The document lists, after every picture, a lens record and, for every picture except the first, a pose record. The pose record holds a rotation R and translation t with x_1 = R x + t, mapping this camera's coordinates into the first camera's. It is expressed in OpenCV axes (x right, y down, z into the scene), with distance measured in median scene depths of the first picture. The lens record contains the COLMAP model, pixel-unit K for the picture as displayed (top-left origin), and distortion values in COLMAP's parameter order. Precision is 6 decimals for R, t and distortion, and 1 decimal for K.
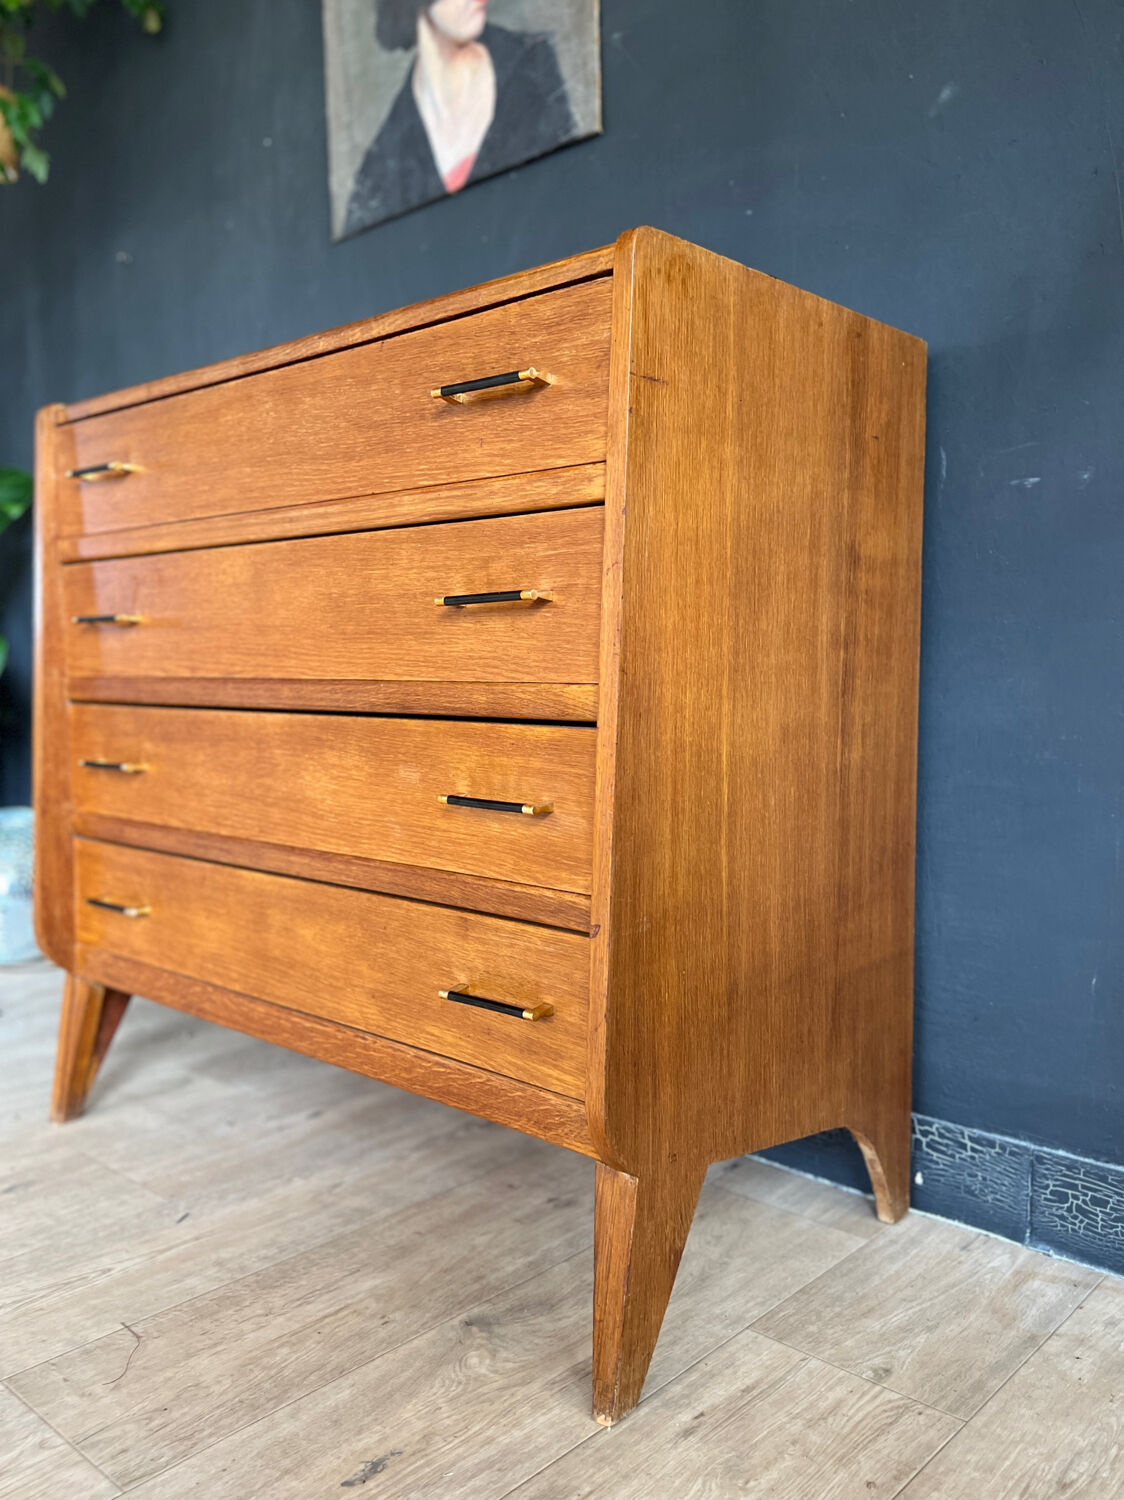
lens RADIAL K [[1232.4, 0, 572.9], [0, 1232.4, 759.9], [0, 0, 1]] dist [0.024305, -0.023074]
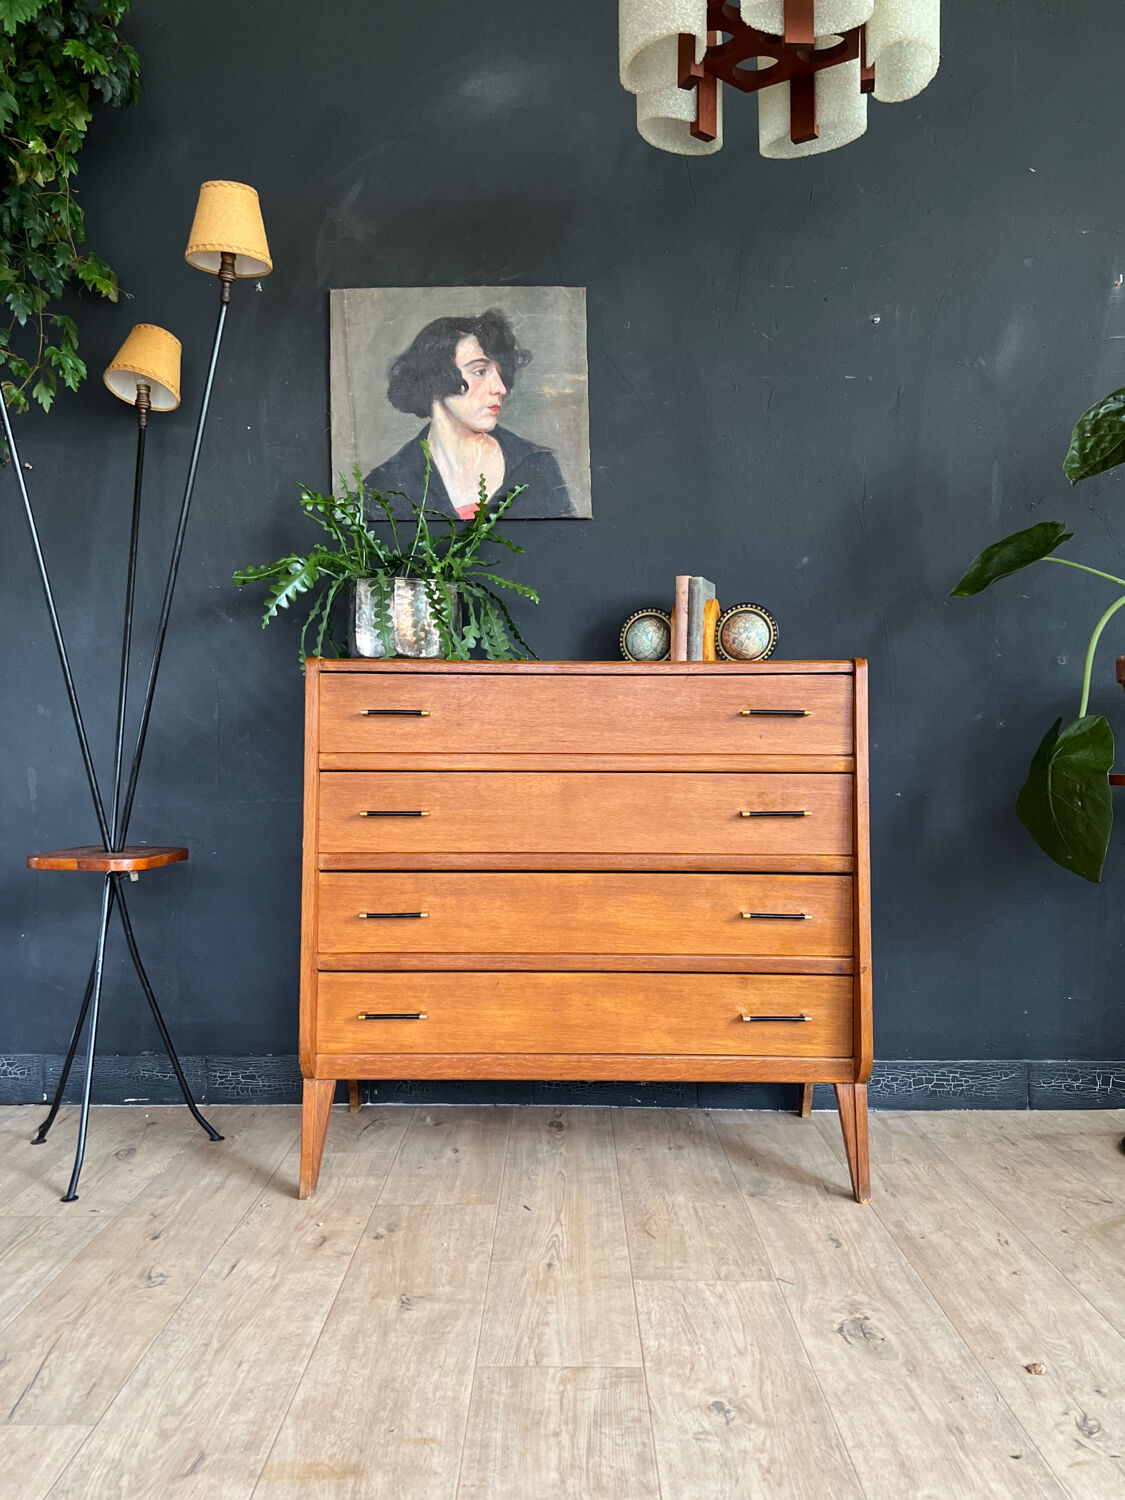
lens RADIAL K [[1137.4, 0, 564.6], [0, 1137.4, 754.0], [0, 0, 1]] dist [0.039258, -0.048548]
pose [[0.744925, 0.007486, 0.667106, -1.403348], [0.048239, 0.996715, -0.065051, -0.110470], [-0.665402, 0.080639, 0.742117, -0.151930]]
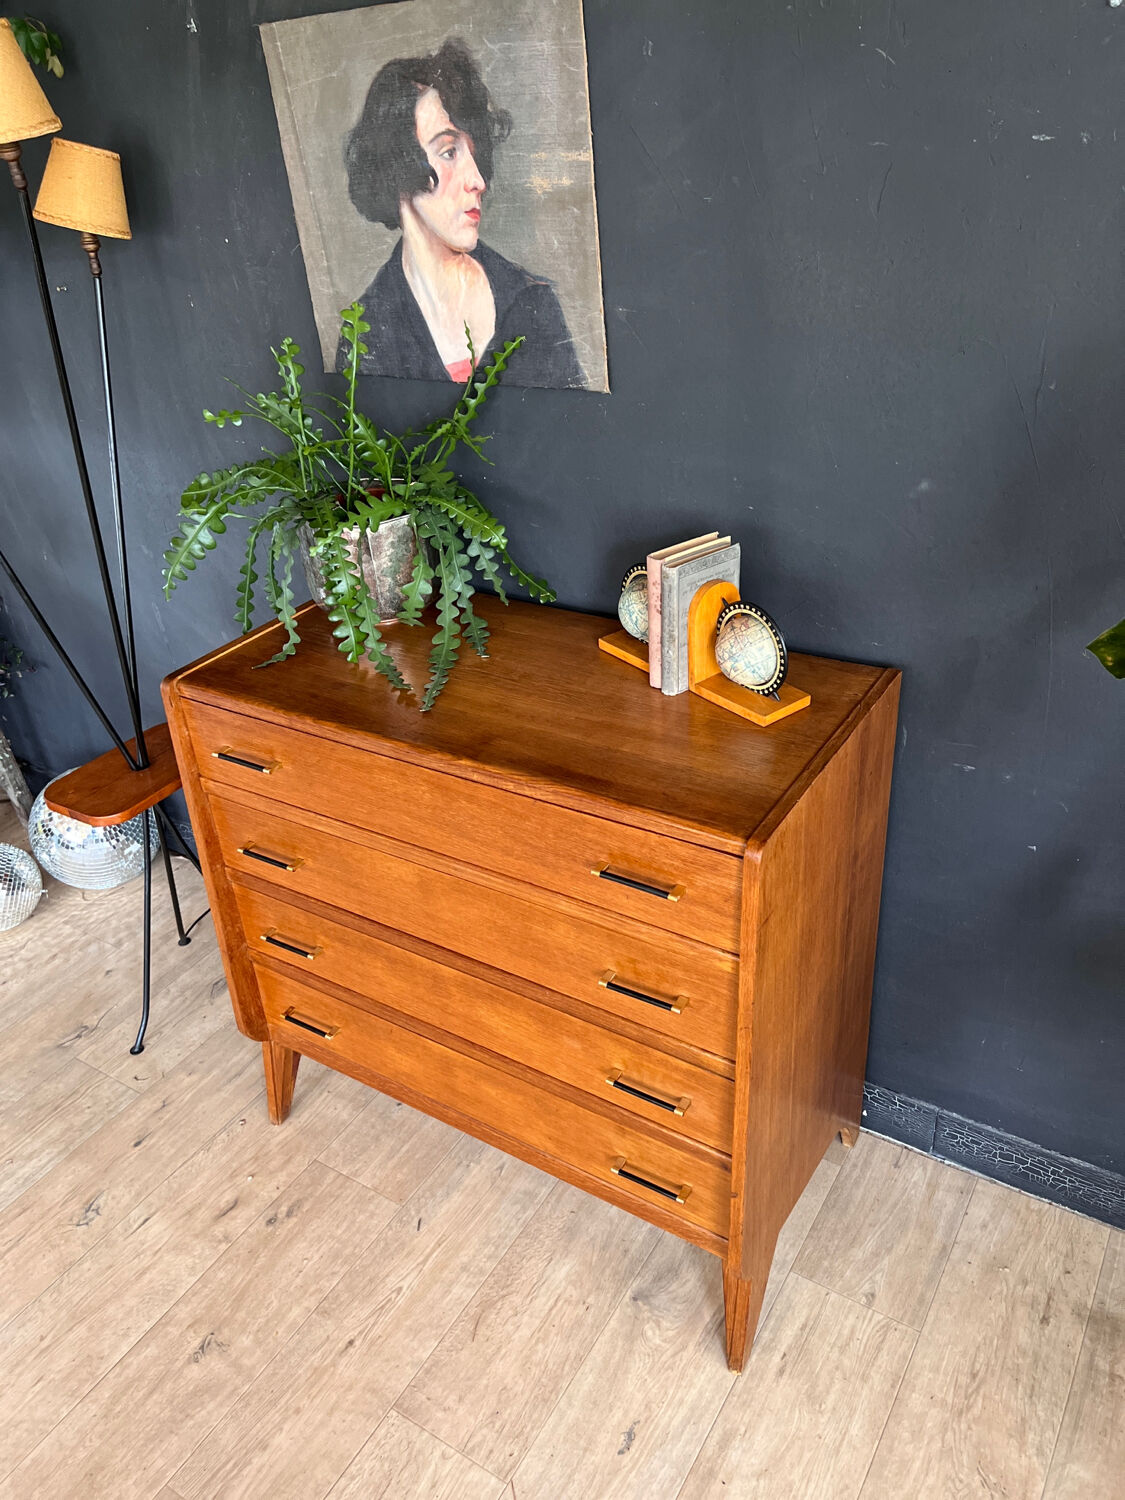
lens RADIAL K [[1137.4, 0, 574.8], [0, 1137.4, 743.6], [0, 0, 1]] dist [0.039258, -0.048548]
pose [[0.982987, -0.138293, 0.120882, -0.241743], [0.074058, 0.900663, 0.428160, -0.891930], [-0.168085, -0.411923, 0.895582, -0.092131]]
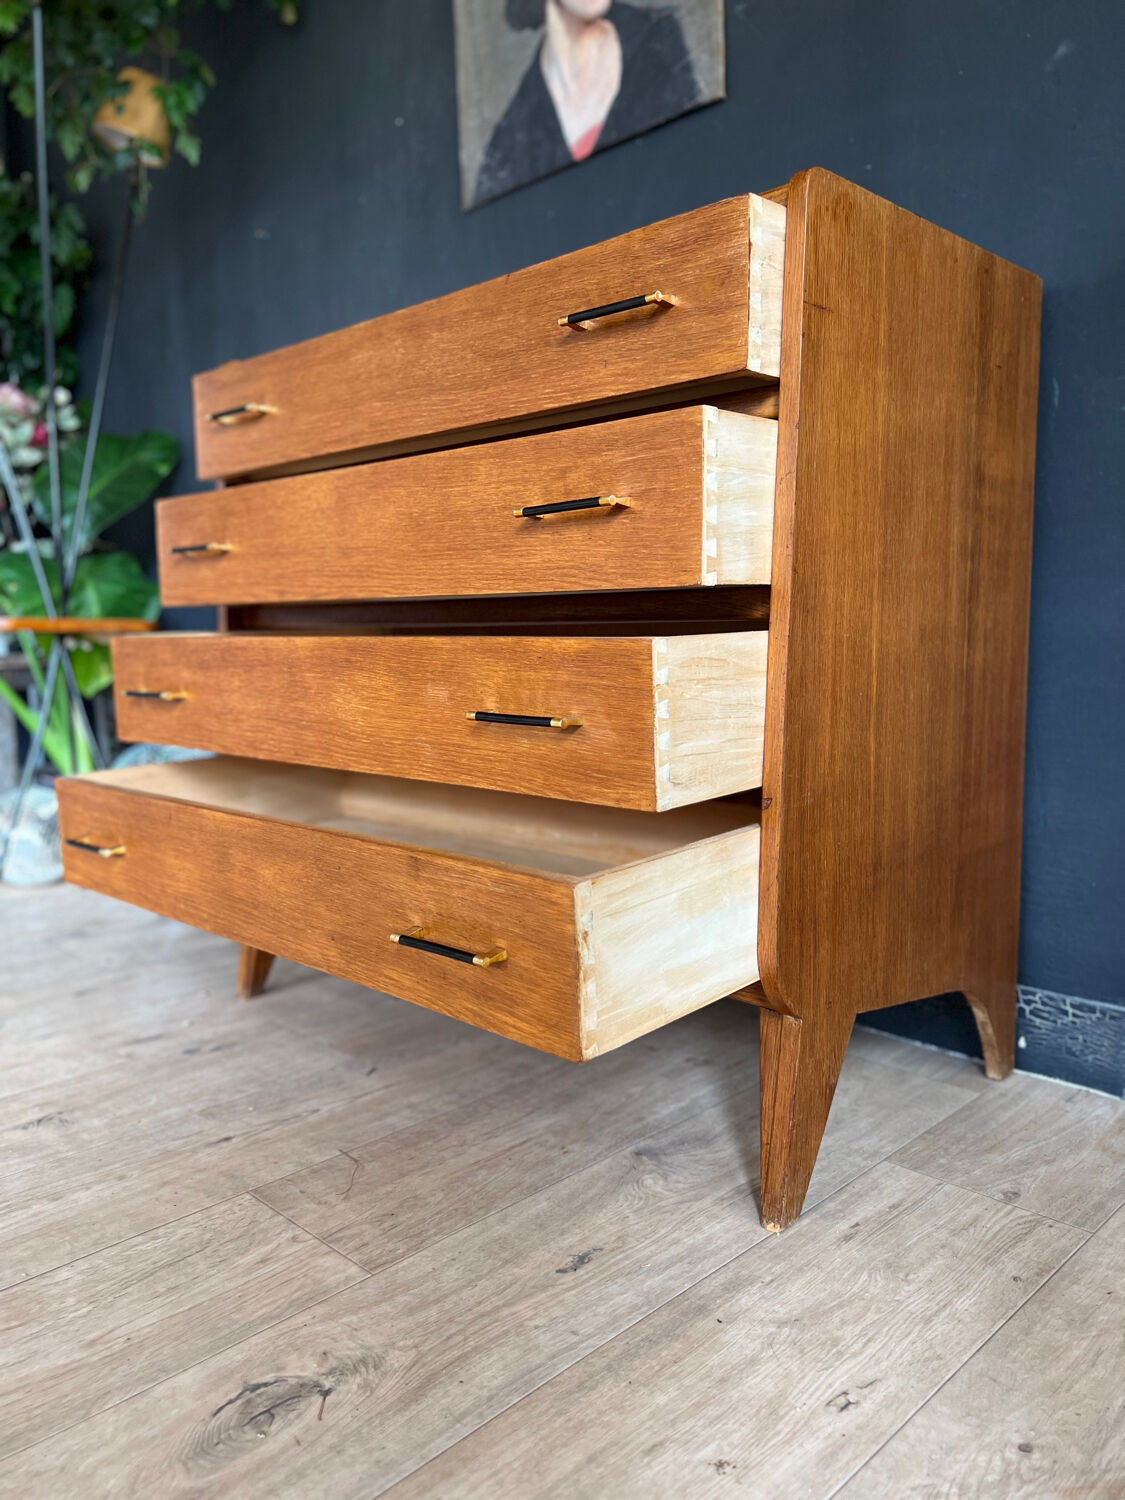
lens RADIAL K [[1137.4, 0, 574.1], [0, 1137.4, 754.6], [0, 0, 1]] dist [0.039258, -0.048548]
pose [[0.999217, -0.004362, -0.039329, -0.096218], [0.005732, 0.999379, 0.034779, 0.046683], [0.039152, -0.034977, 0.998621, -0.044495]]
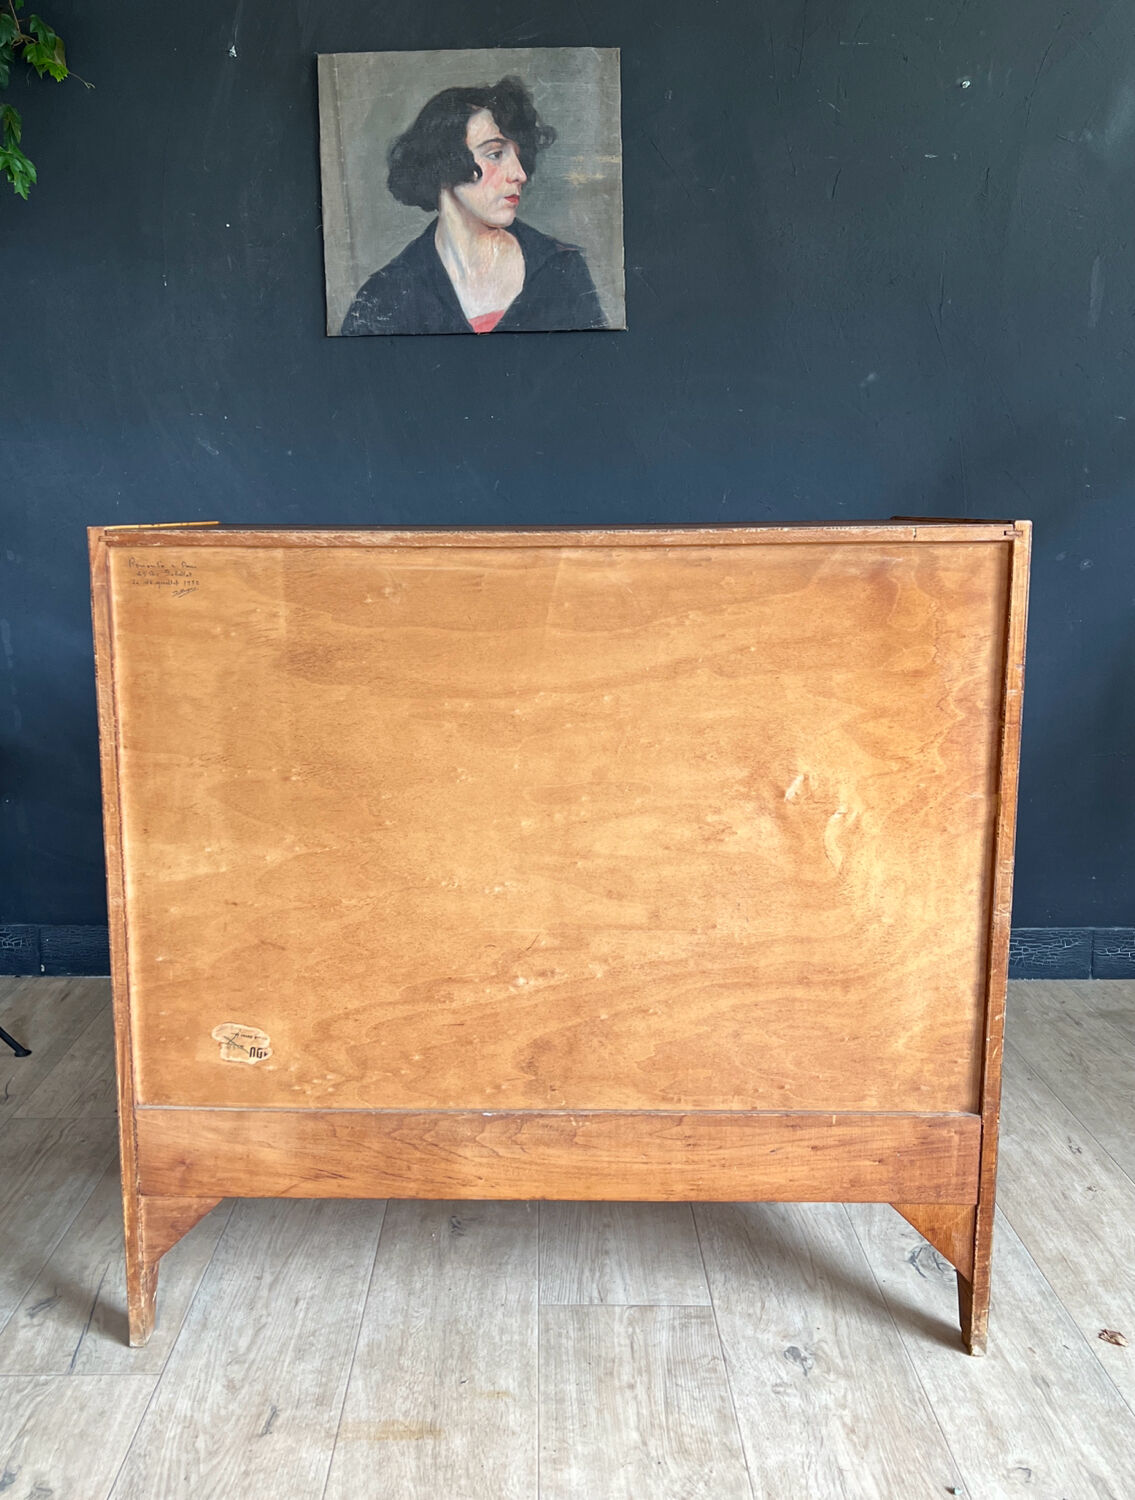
lens RADIAL K [[1266.3, 0, 526.4], [0, 1266.3, 684.9], [0, 0, 1]] dist [0.028613, -0.032178]
pose [[0.753487, -0.092197, 0.650966, -1.460742], [0.054349, 0.995465, 0.078079, -0.279881], [-0.655212, -0.023452, 0.755081, -0.102893]]
